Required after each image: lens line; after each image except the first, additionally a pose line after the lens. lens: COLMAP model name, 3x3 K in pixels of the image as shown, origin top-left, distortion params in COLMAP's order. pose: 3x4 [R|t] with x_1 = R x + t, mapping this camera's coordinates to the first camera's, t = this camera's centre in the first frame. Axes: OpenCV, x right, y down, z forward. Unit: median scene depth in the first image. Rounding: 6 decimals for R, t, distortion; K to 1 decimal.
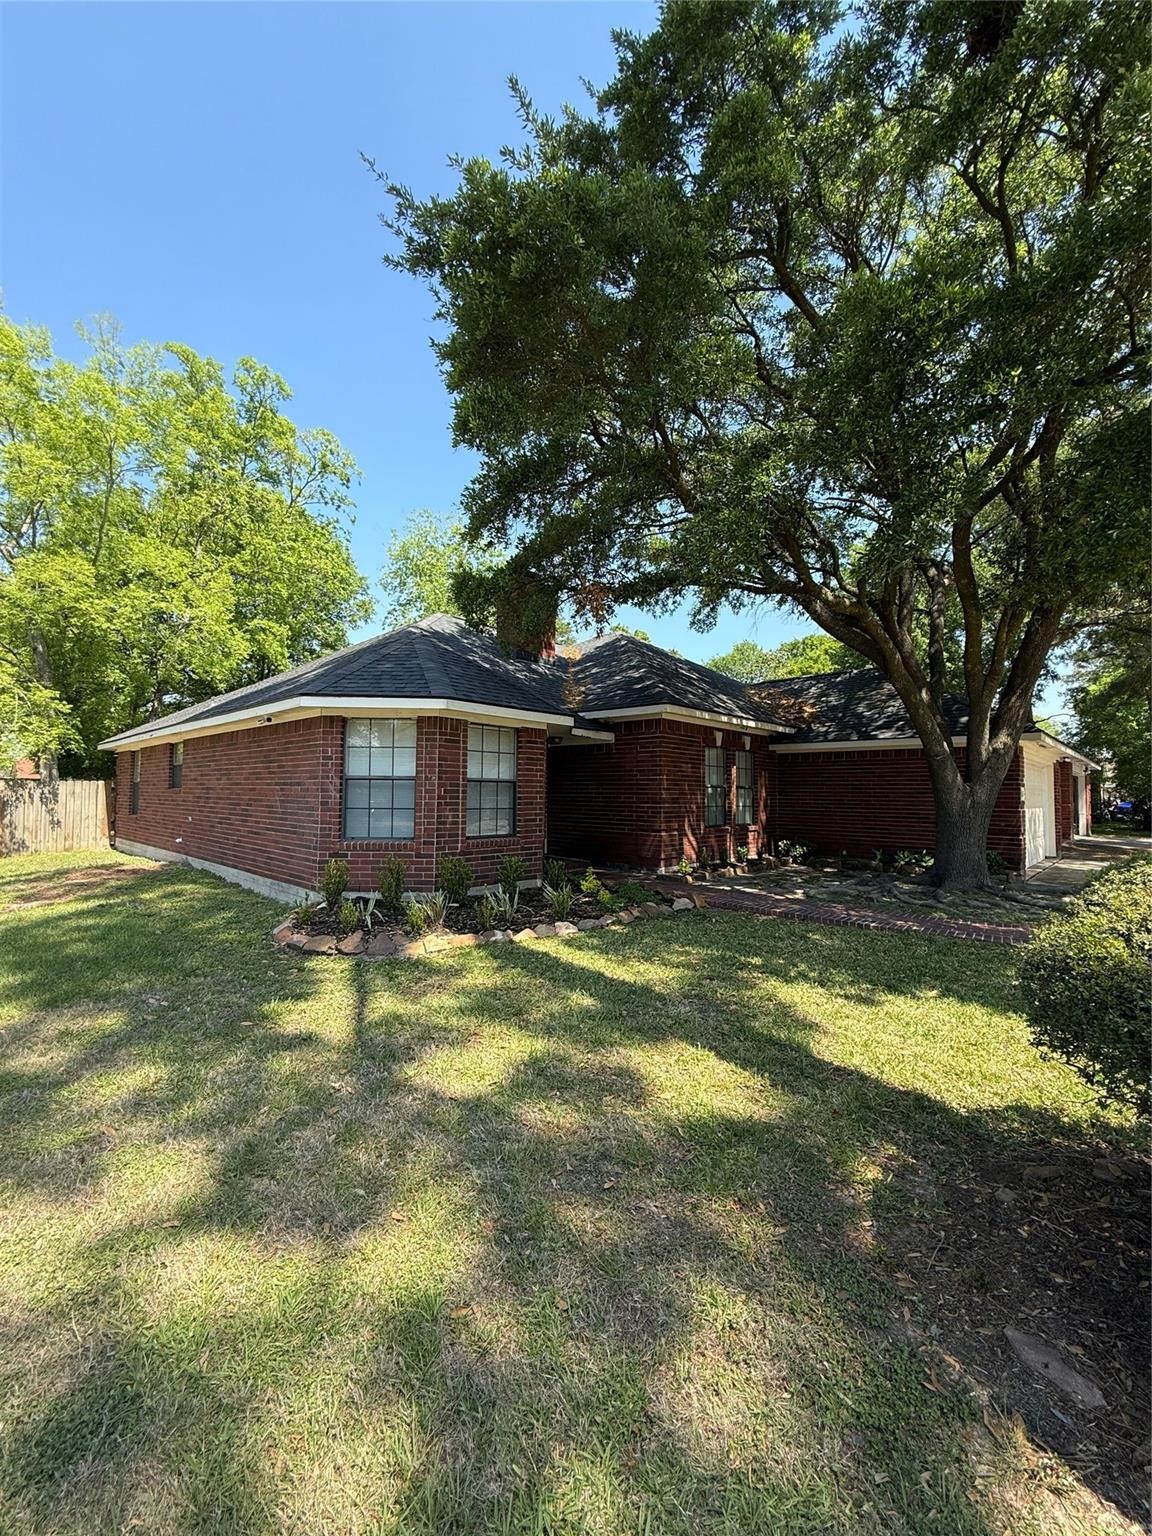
lens RADIAL K [[614.0, 0, 577.7], [0, 614.0, 765.5], [0, 0, 1]] dist [0.000104, 0.000583]
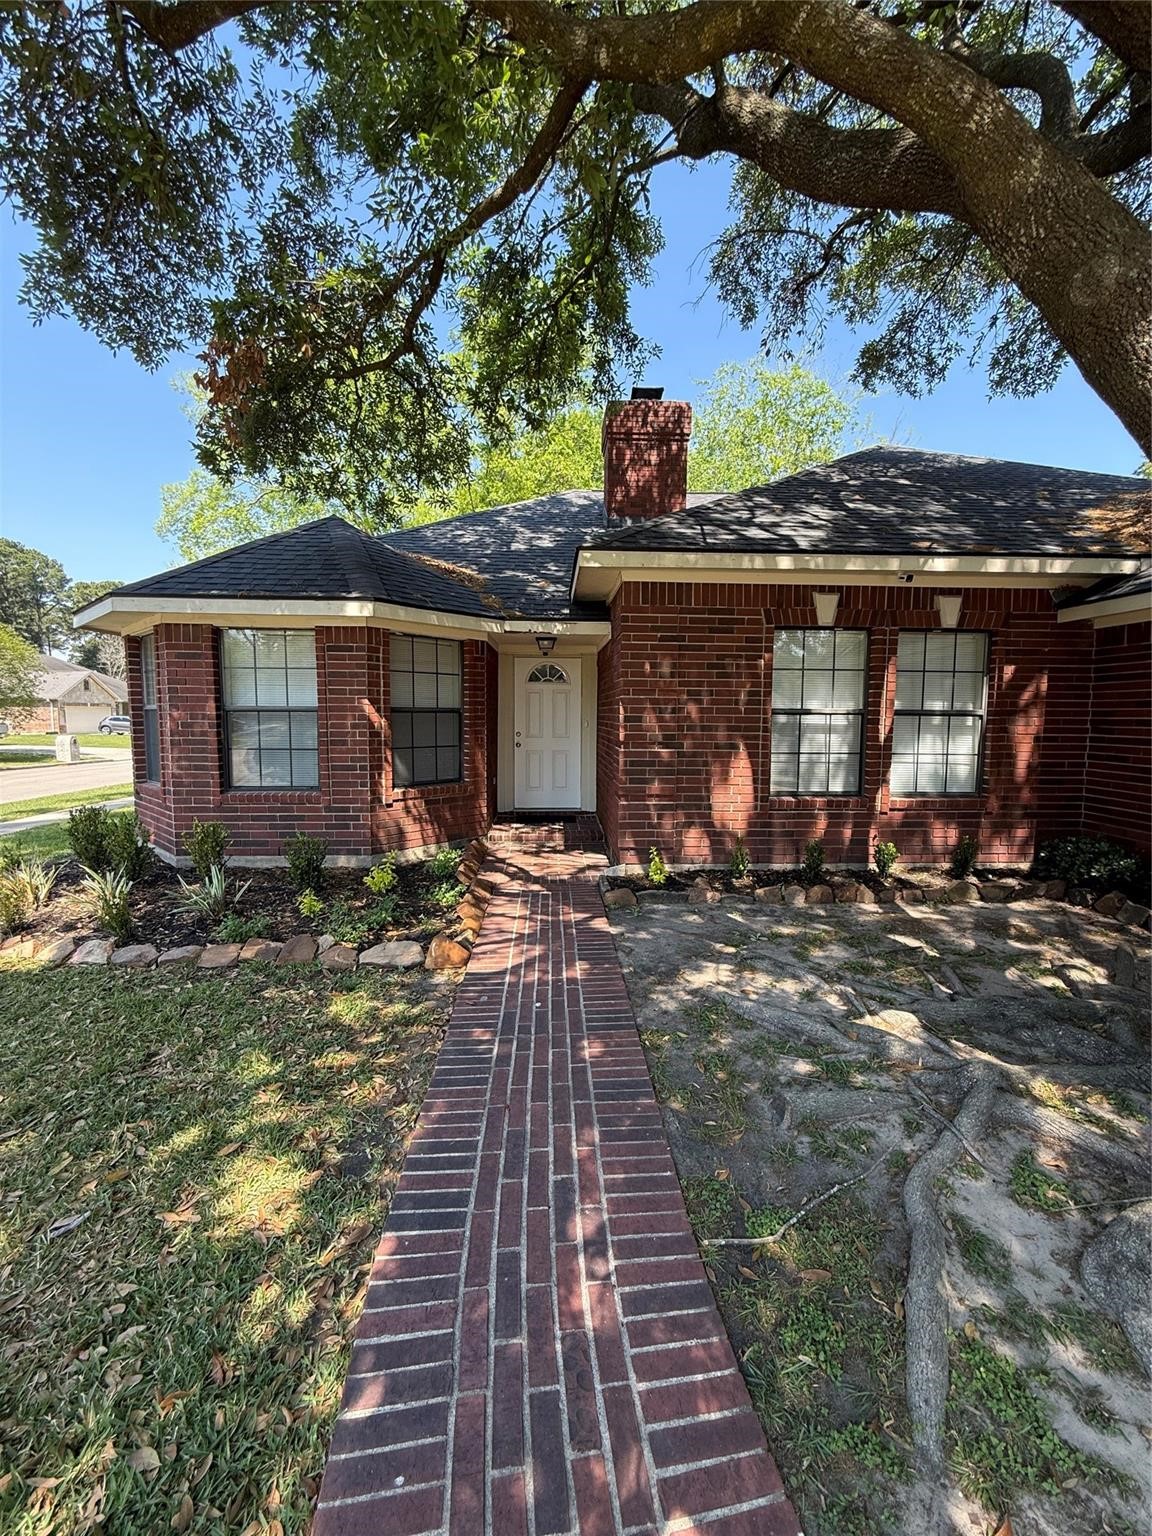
lens RADIAL K [[614.0, 0, 577.7], [0, 614.0, 765.5], [0, 0, 1]] dist [0.000104, 0.000583]
pose [[0.694737, 0.044155, -0.717907, 0.509183], [0.028120, 0.995683, 0.088452, 0.030654], [0.718714, -0.081638, 0.690497, 0.638491]]
